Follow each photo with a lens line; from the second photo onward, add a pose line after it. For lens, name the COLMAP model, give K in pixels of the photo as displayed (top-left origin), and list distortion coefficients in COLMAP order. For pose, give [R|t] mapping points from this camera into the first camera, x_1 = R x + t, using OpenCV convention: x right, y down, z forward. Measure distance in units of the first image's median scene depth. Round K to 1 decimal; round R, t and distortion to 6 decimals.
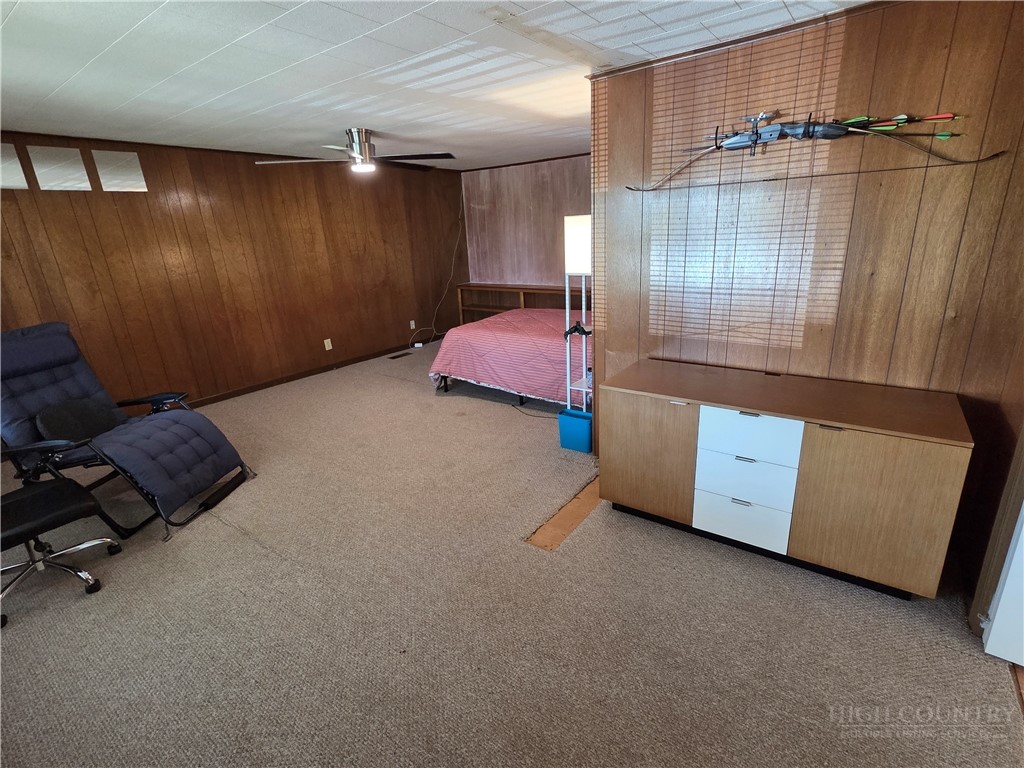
lens RADIAL K [[483.3, 0, 509.6], [0, 483.3, 381.0], [0, 0, 1]] dist [0.000013, -0.002098]
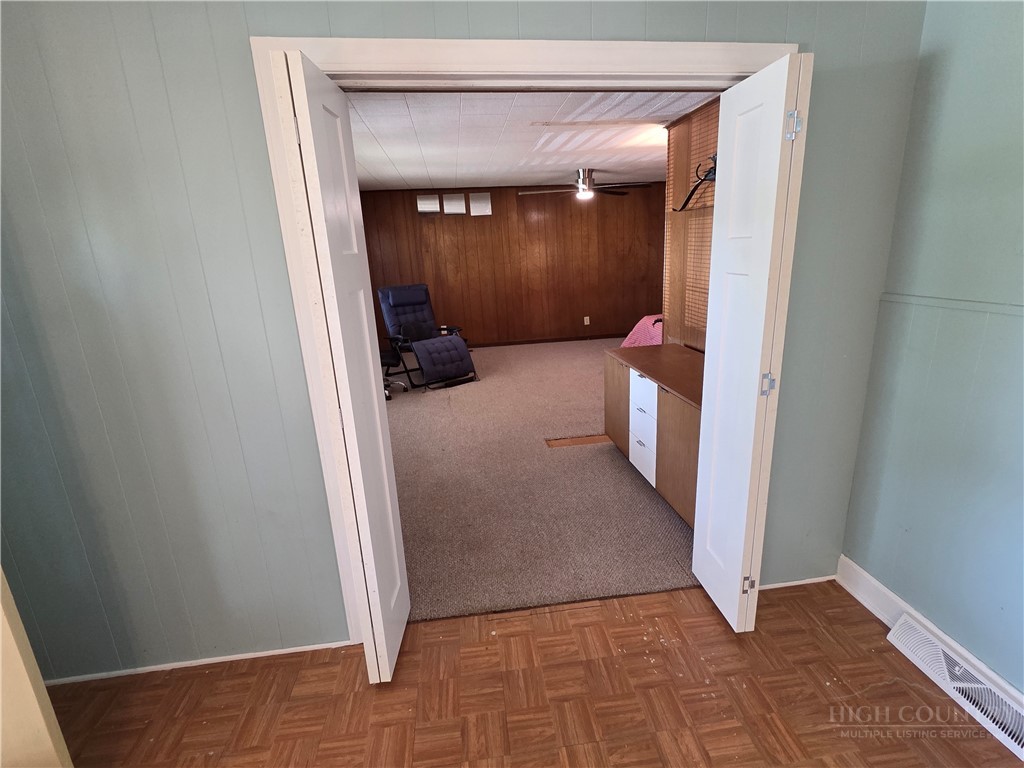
lens RADIAL K [[483.3, 0, 517.4], [0, 483.3, 384.8], [0, 0, 1]] dist [0.000013, -0.002098]
pose [[0.699432, 0.210139, -0.683108, 0.676486], [-0.202549, 0.974893, 0.092508, 0.020076], [0.685397, 0.073660, 0.724435, -0.144600]]
